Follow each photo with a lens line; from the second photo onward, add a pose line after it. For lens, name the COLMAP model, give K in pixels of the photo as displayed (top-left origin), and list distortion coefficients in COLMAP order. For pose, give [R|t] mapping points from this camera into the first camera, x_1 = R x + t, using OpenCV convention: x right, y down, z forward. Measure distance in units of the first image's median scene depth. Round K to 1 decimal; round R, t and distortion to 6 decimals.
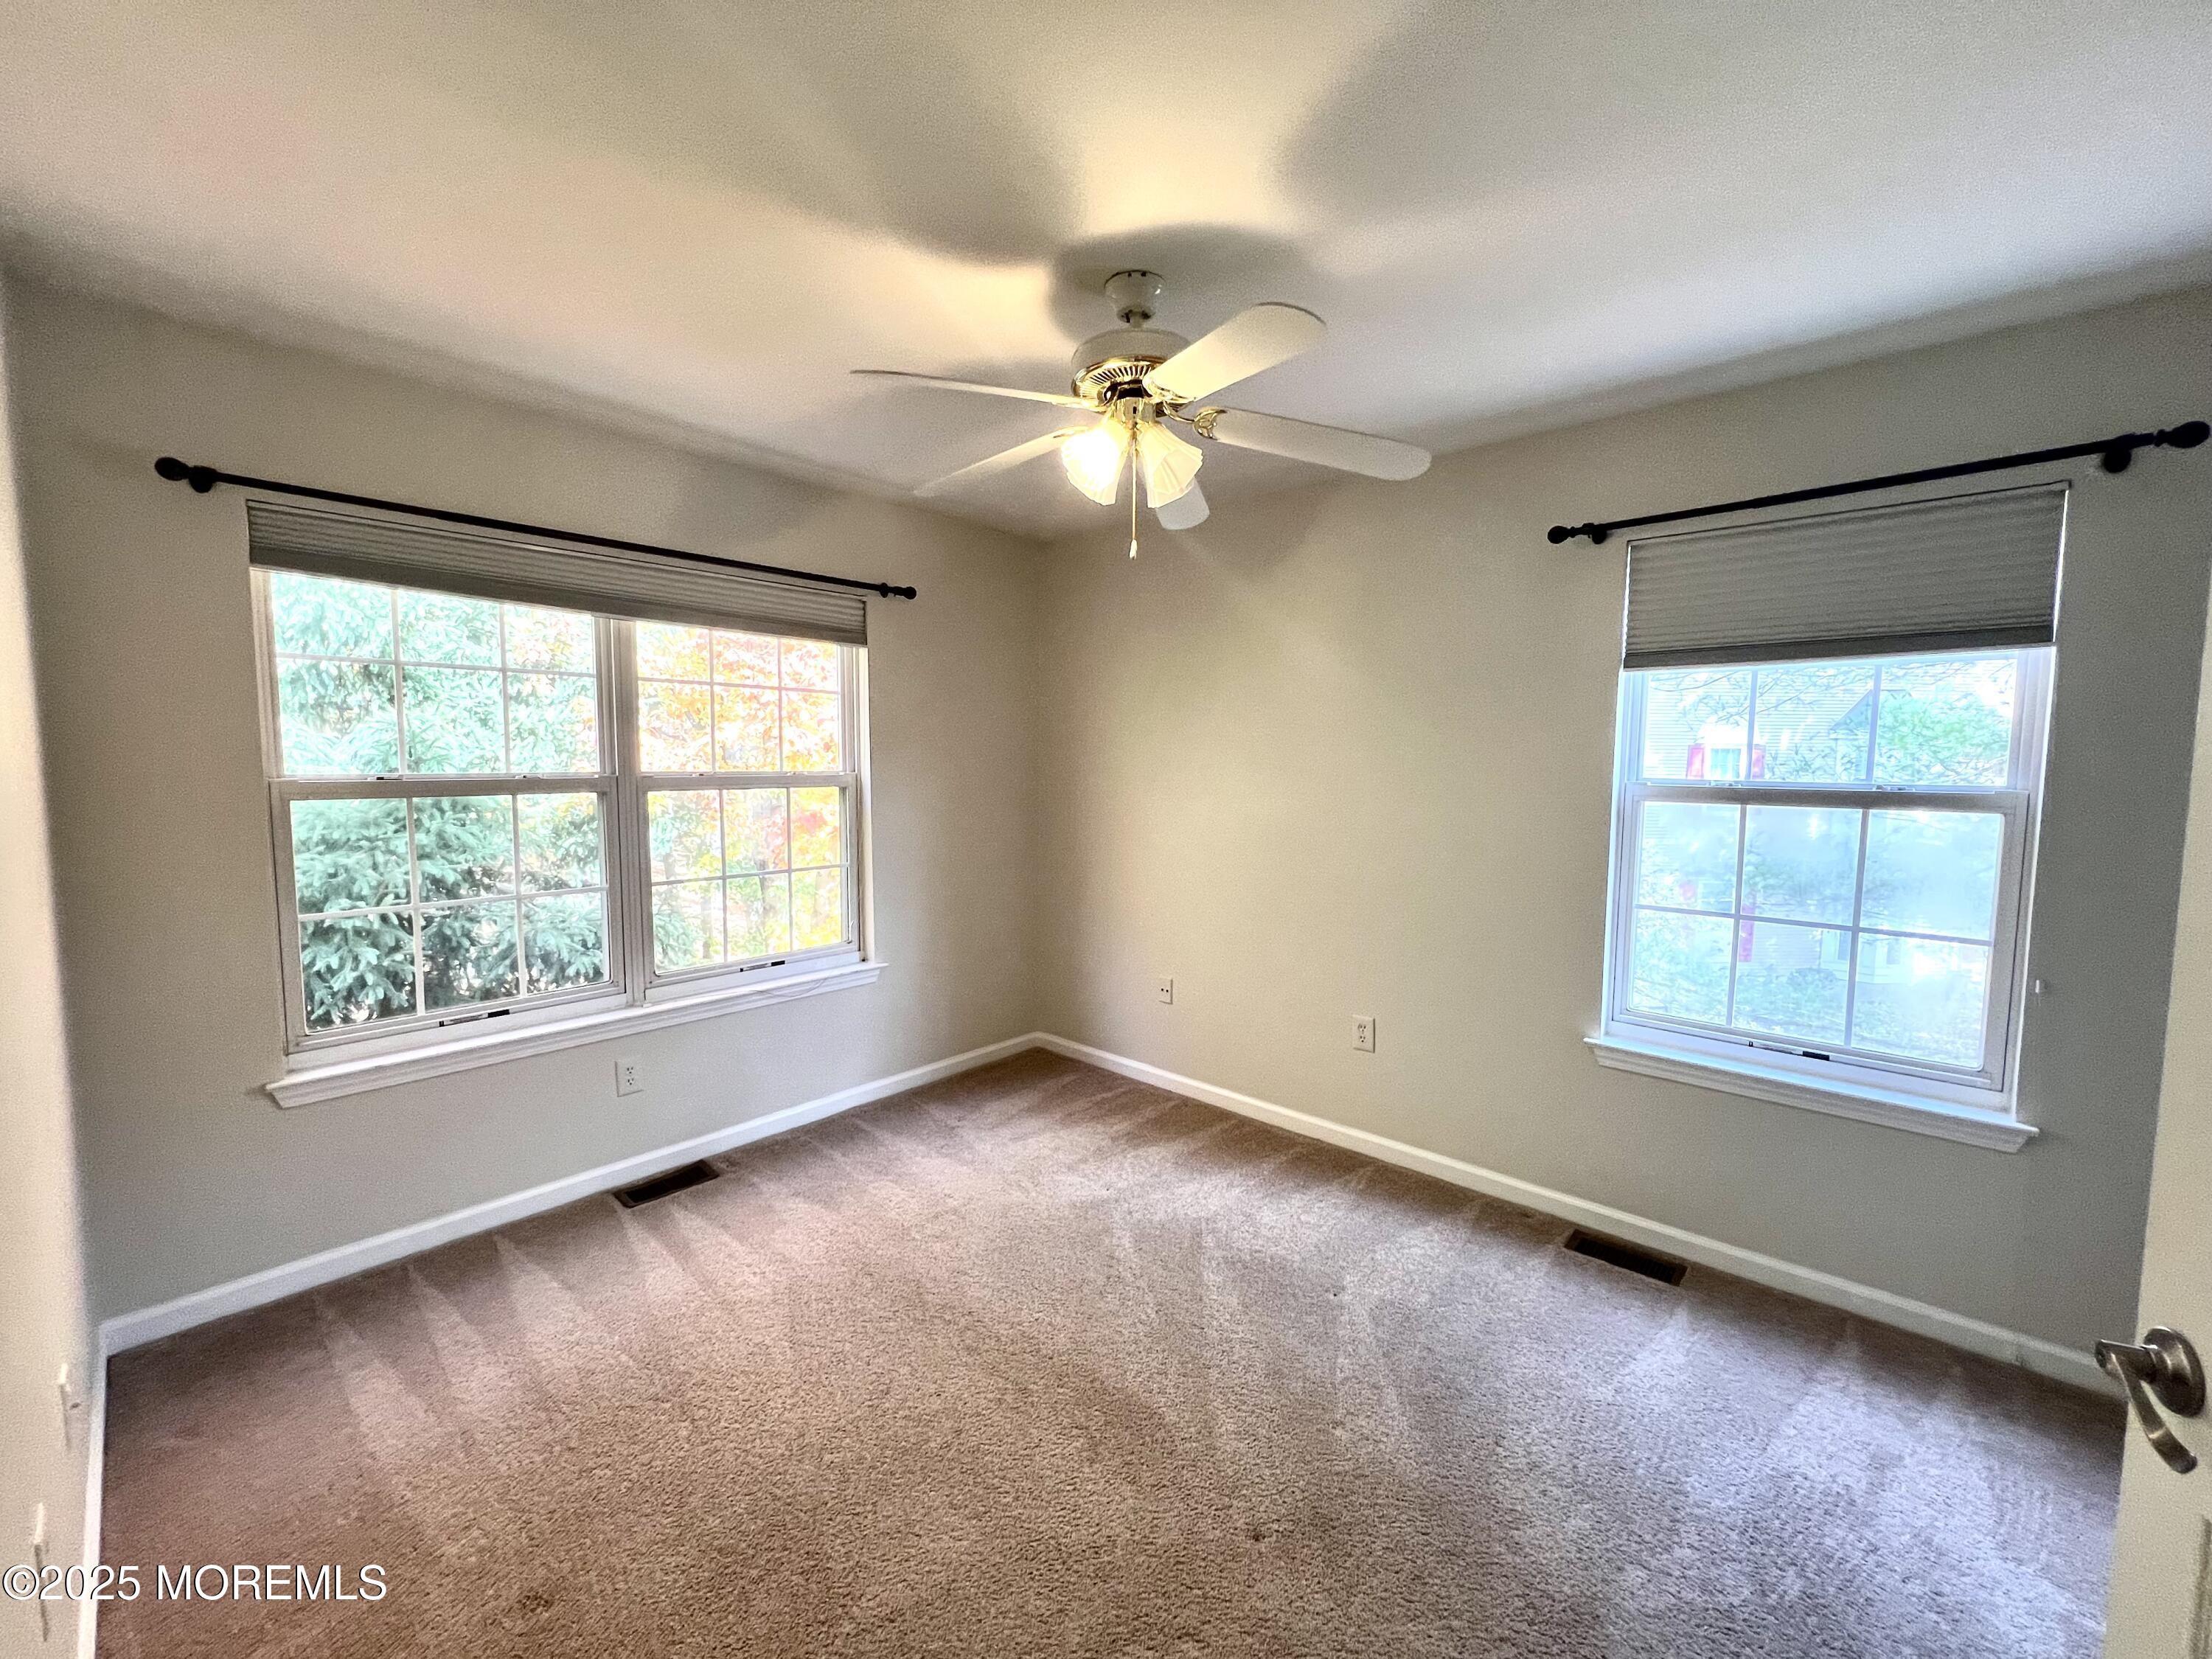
lens RADIAL K [[889.7, 0, 1093.0], [0, 889.7, 830.3], [0, 0, 1]] dist [-0.000929, 0.000385]
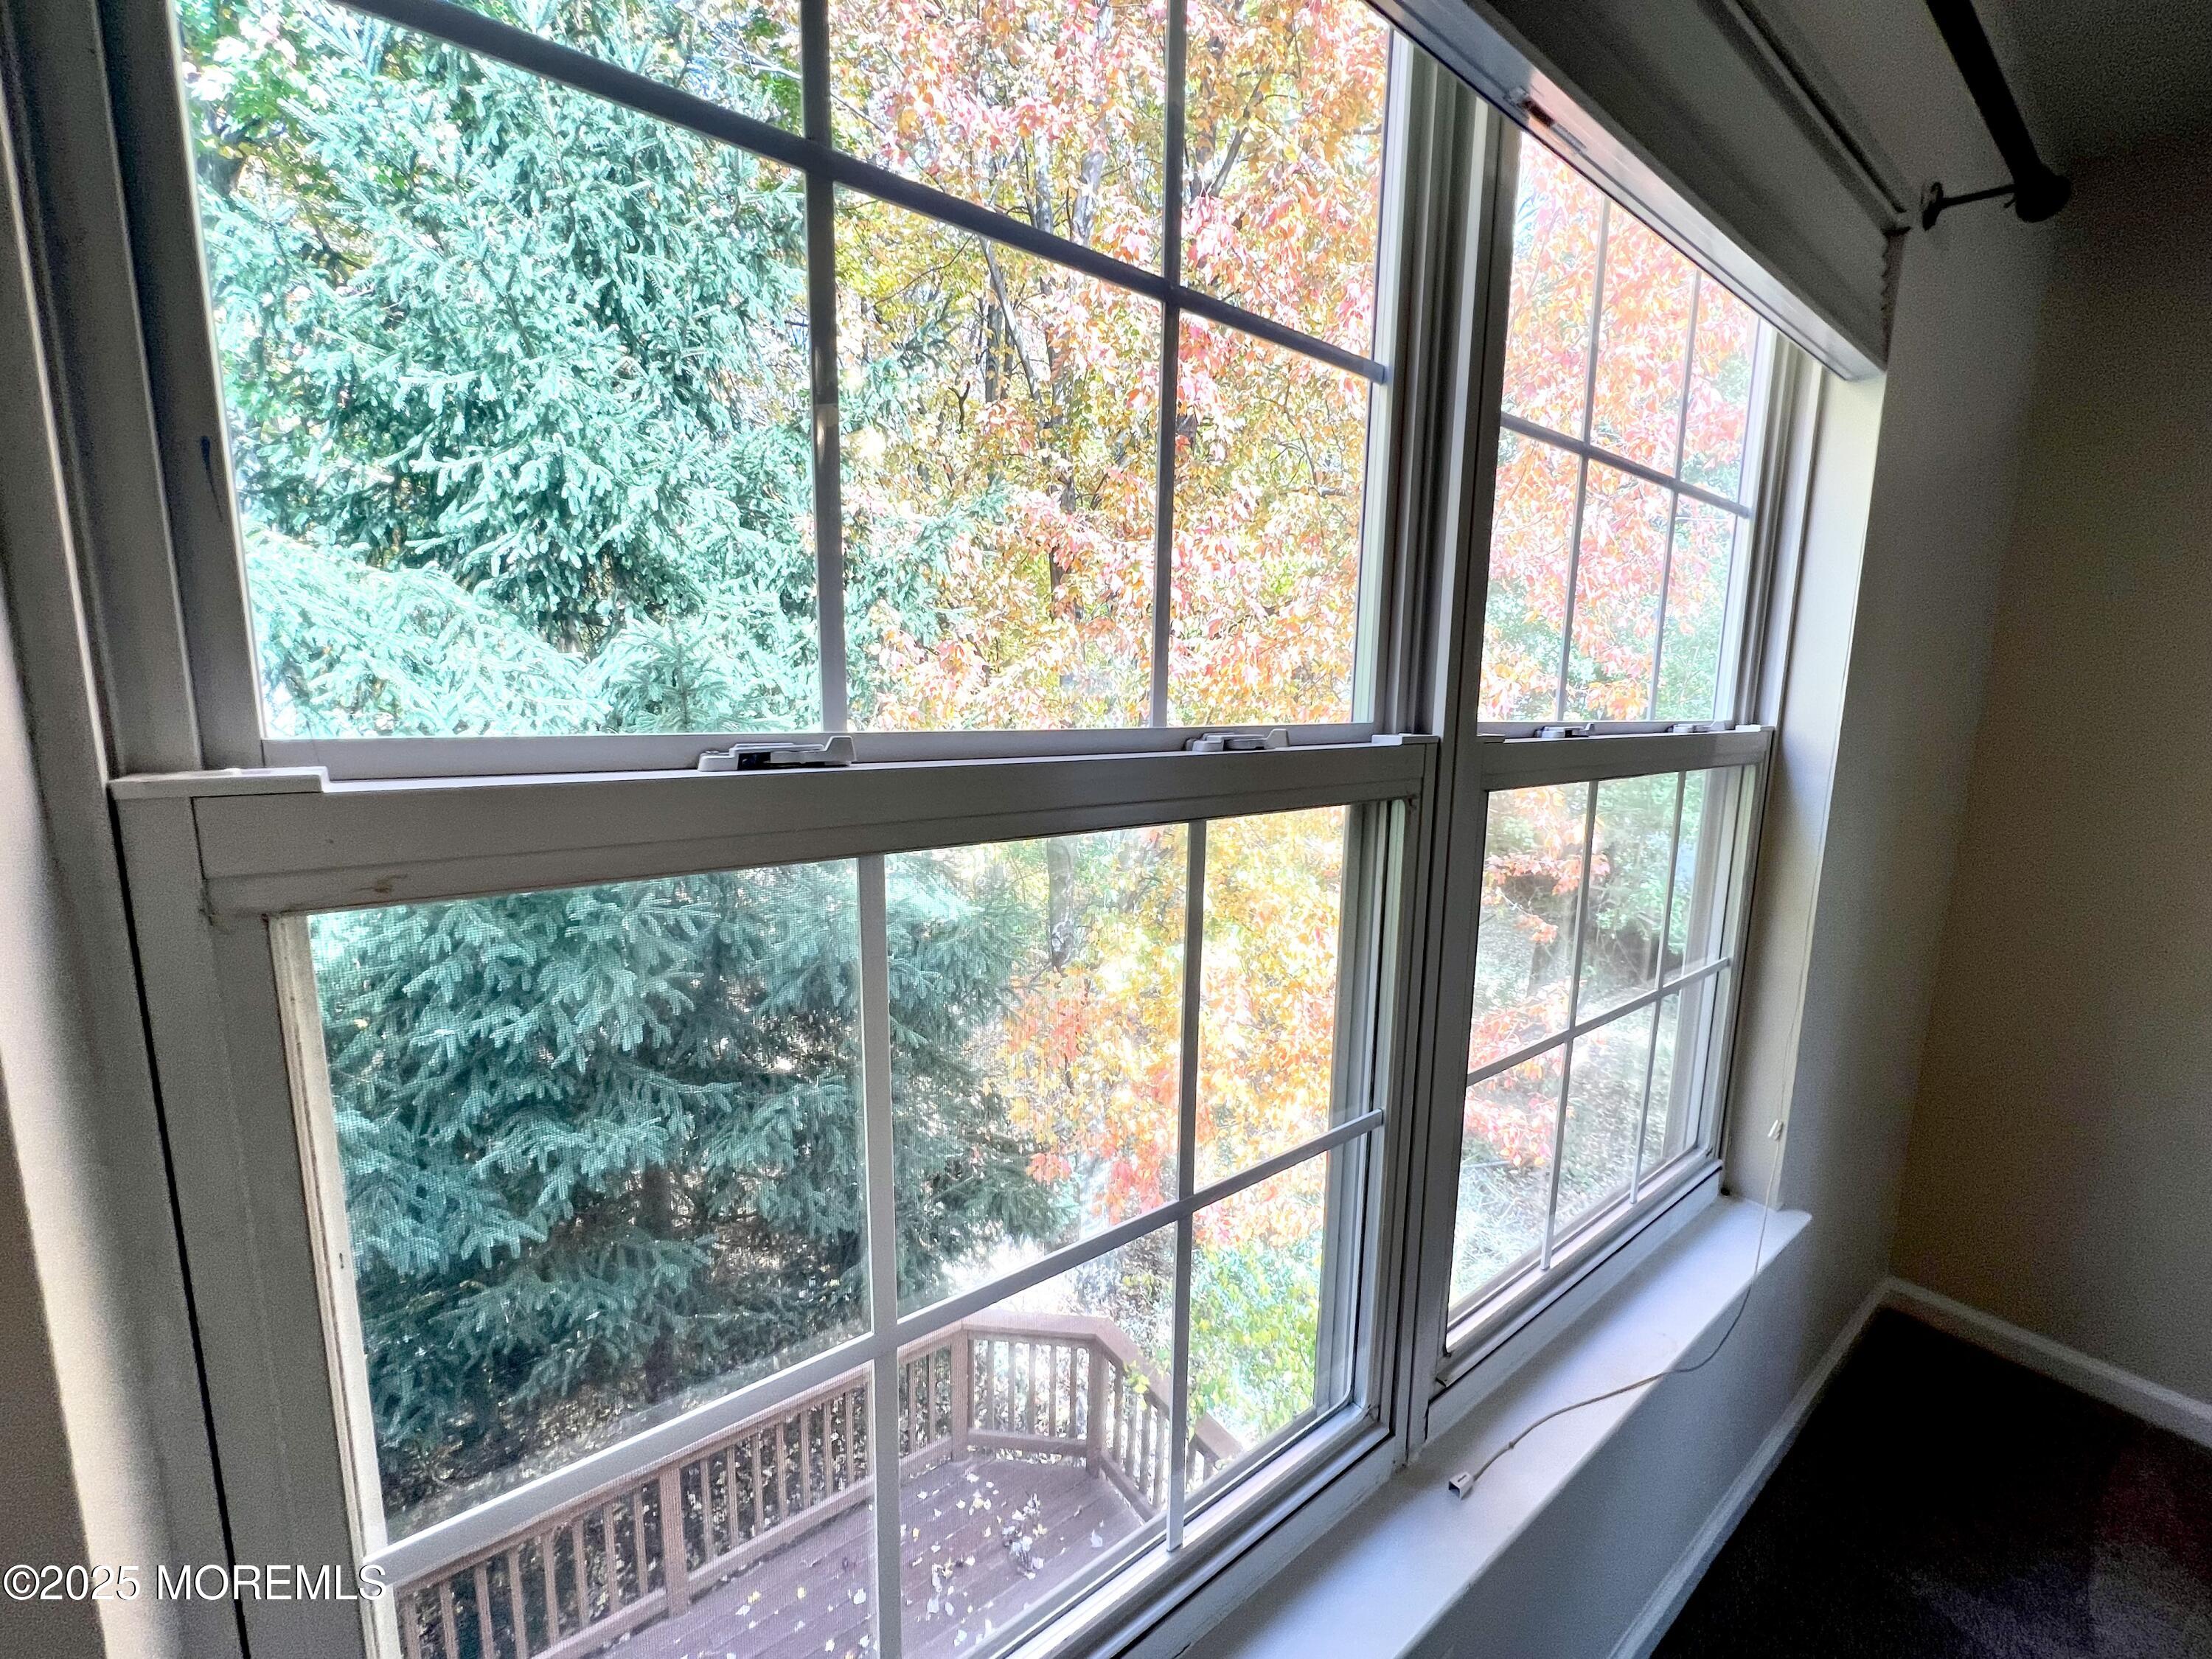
lens RADIAL K [[889.7, 0, 1108.7], [0, 889.7, 828.5], [0, 0, 1]] dist [-0.000929, 0.000385]
pose [[0.982325, 0.036776, -0.183537, -0.298783], [-0.024825, 0.997445, 0.066994, -0.025519], [0.185532, -0.061253, 0.980727, 0.369313]]
